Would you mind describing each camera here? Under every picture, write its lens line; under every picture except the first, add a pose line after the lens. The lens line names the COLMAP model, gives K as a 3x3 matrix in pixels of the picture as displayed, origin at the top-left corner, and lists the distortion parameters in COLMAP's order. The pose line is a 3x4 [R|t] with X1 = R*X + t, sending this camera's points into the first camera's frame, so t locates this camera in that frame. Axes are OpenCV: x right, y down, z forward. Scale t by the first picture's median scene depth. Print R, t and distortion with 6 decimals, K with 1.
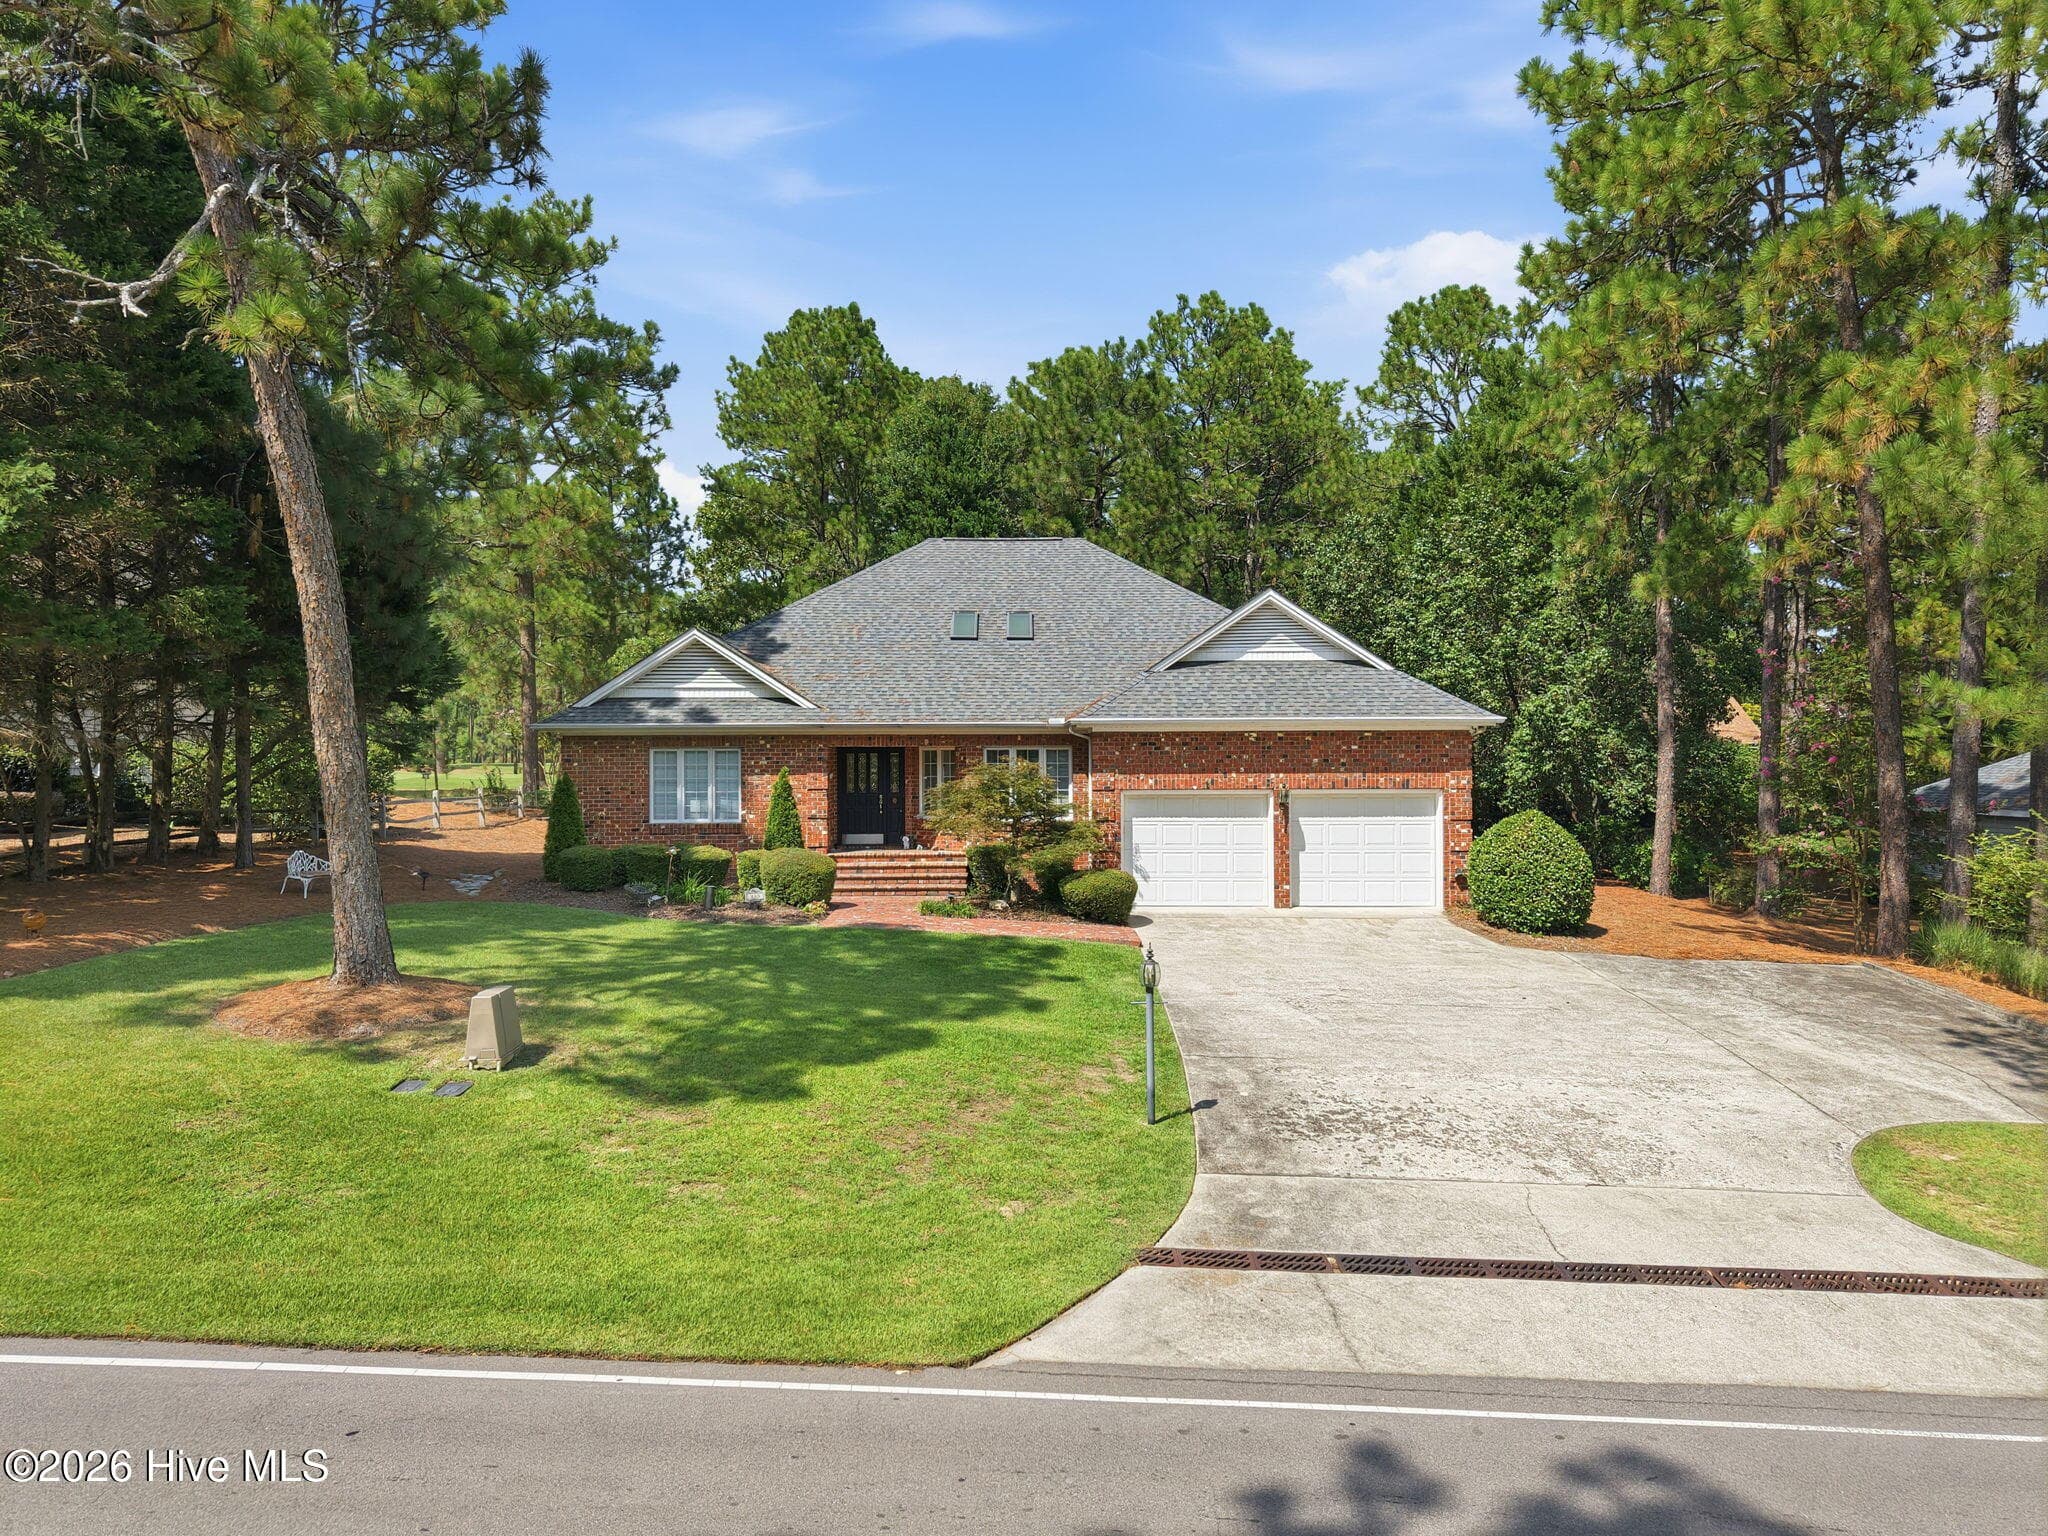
lens RADIAL K [[1378.7, 0, 1034.6], [0, 1378.7, 730.7], [0, 0, 1]] dist [0.019054, -0.014501]
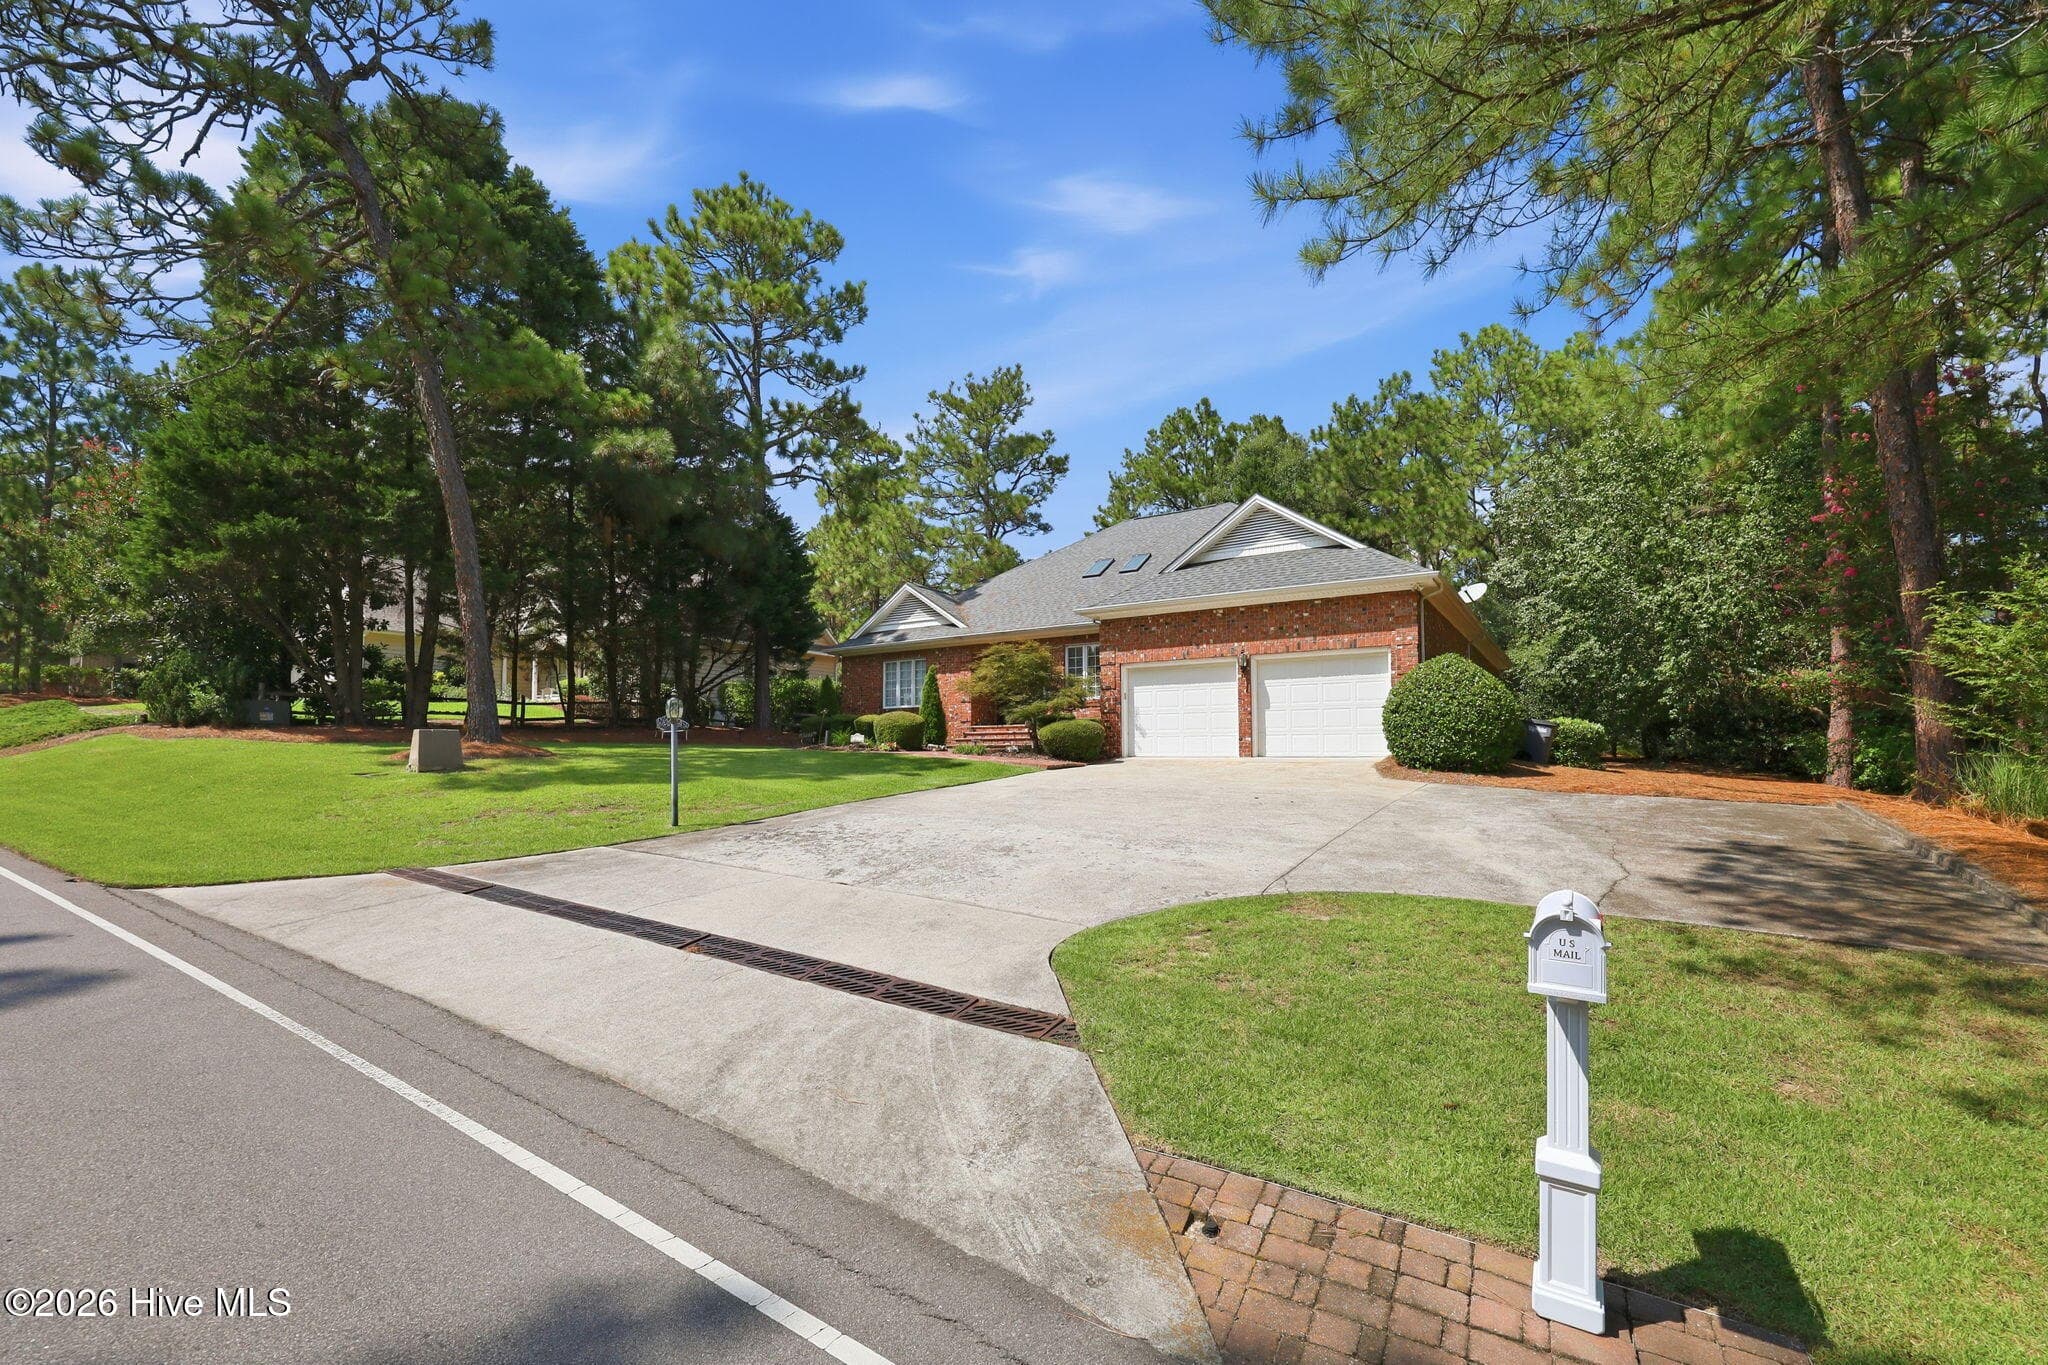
lens RADIAL K [[844.7, 0, 1034.7], [0, 844.7, 736.1], [0, 0, 1]] dist [-0.004299, 0.003840]
pose [[0.837644, -0.014132, -0.546034, 0.399232], [0.014631, 0.999887, -0.003433, 0.104814], [0.546021, -0.005113, 0.837756, 0.282273]]
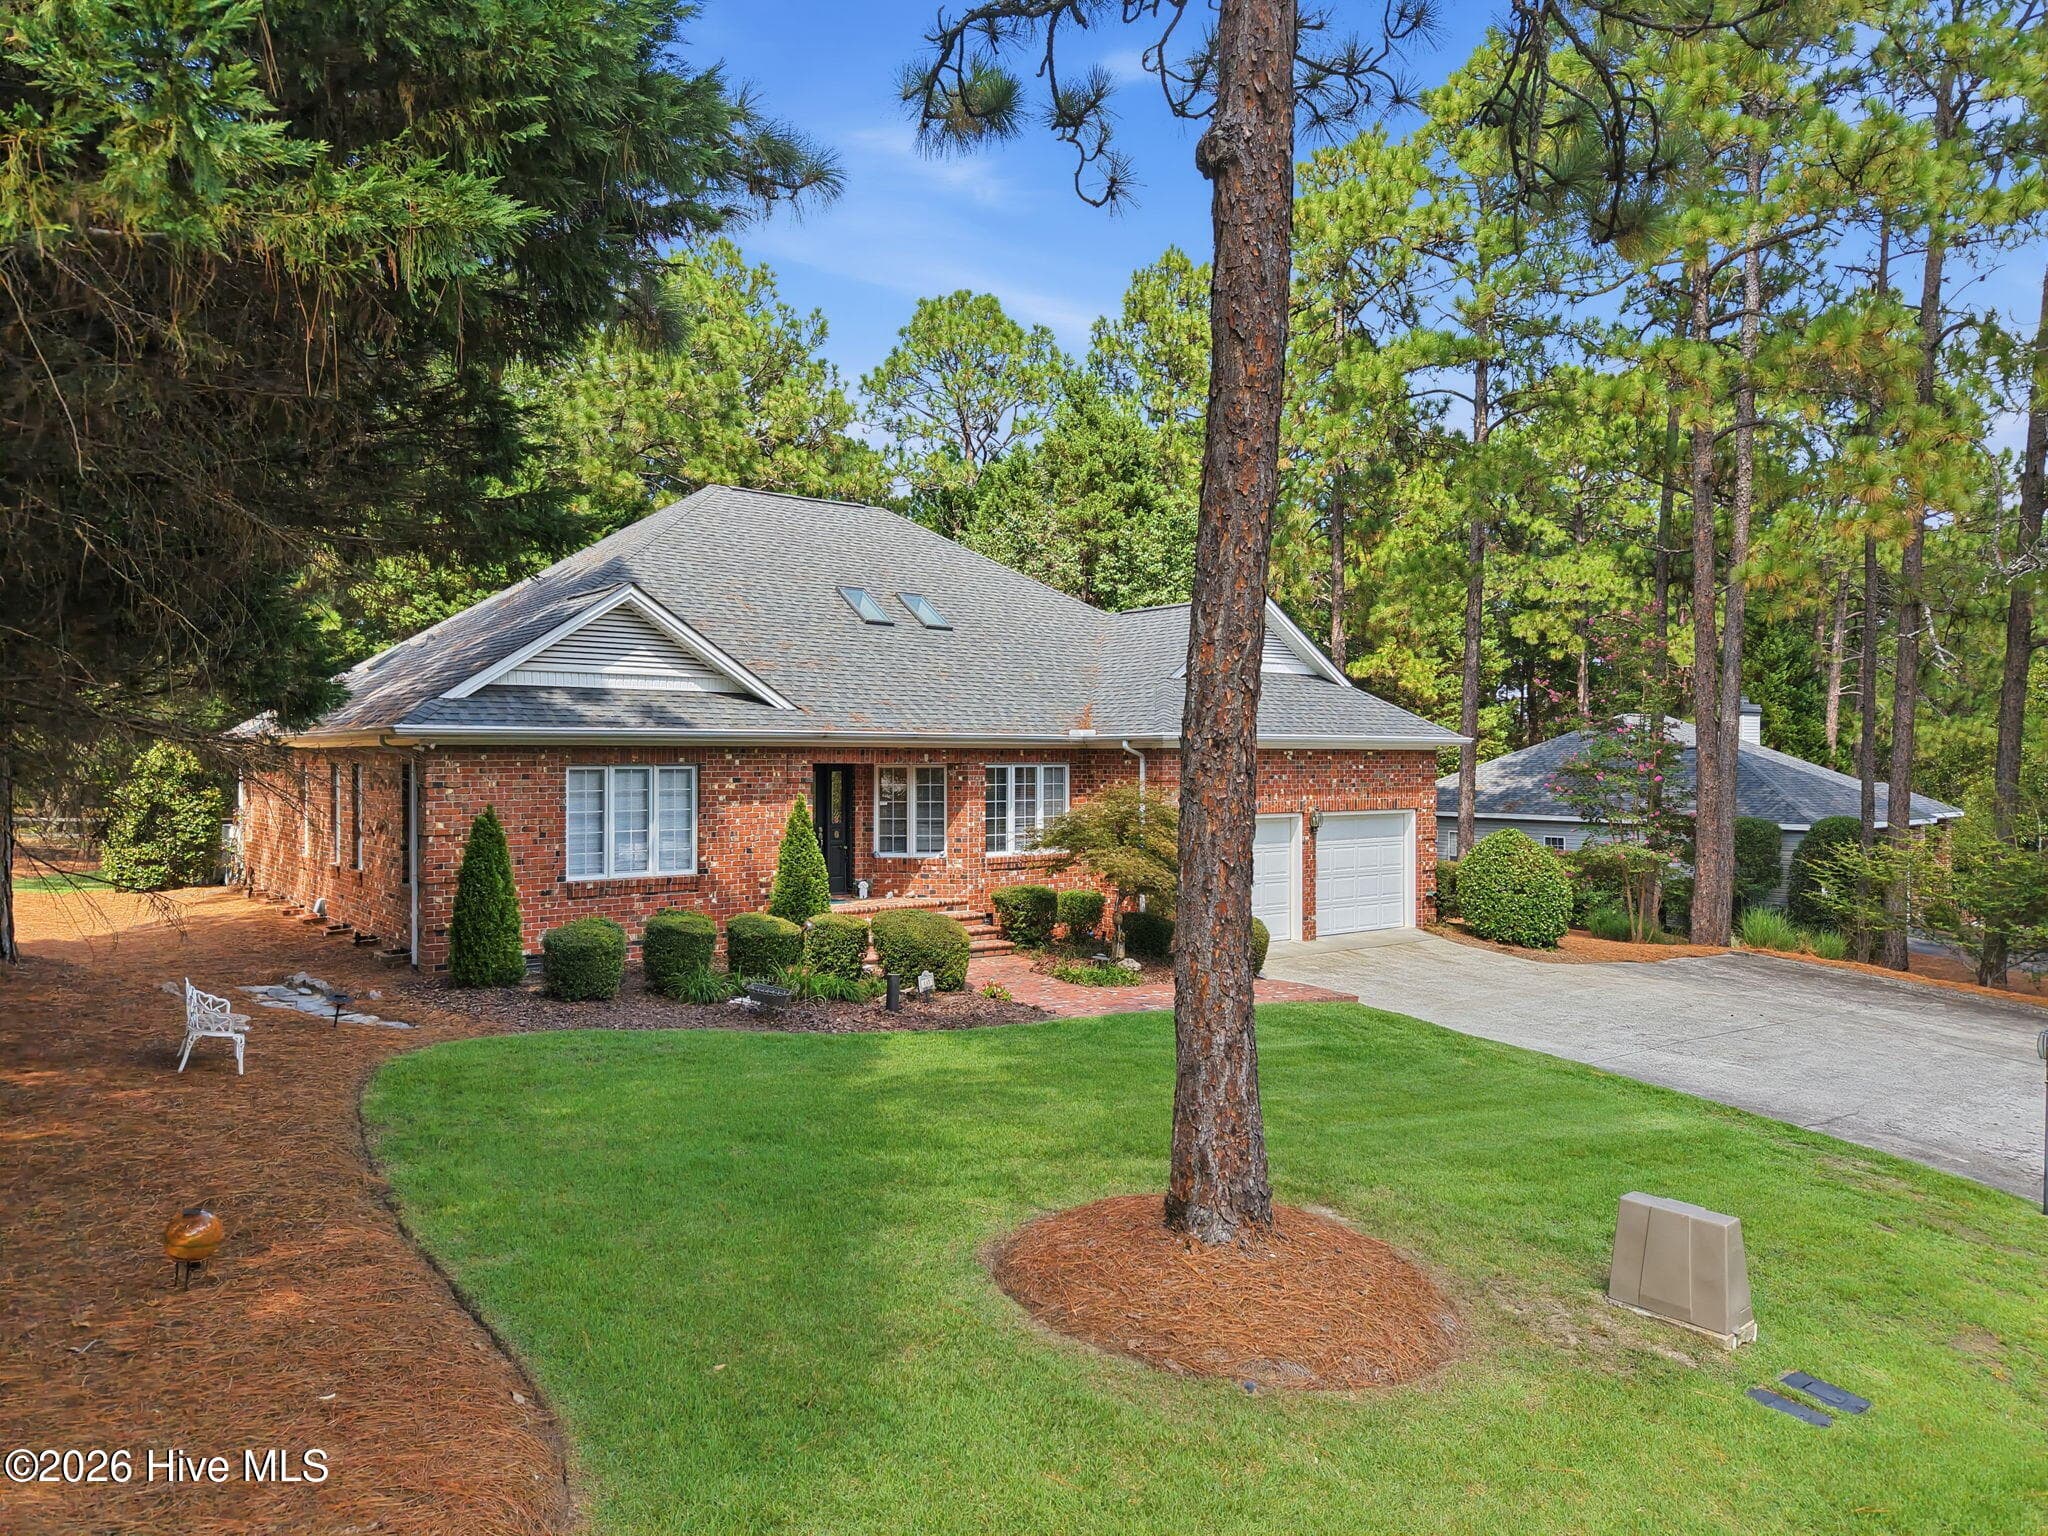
lens RADIAL K [[1378.7, 0, 1036.9], [0, 1378.7, 758.3], [0, 0, 1]] dist [0.019054, -0.014501]
pose [[0.799529, 0.004966, 0.600607, -0.493999], [-0.017069, 0.999750, 0.014455, -0.003713], [-0.600385, -0.021809, 0.799414, 0.350910]]
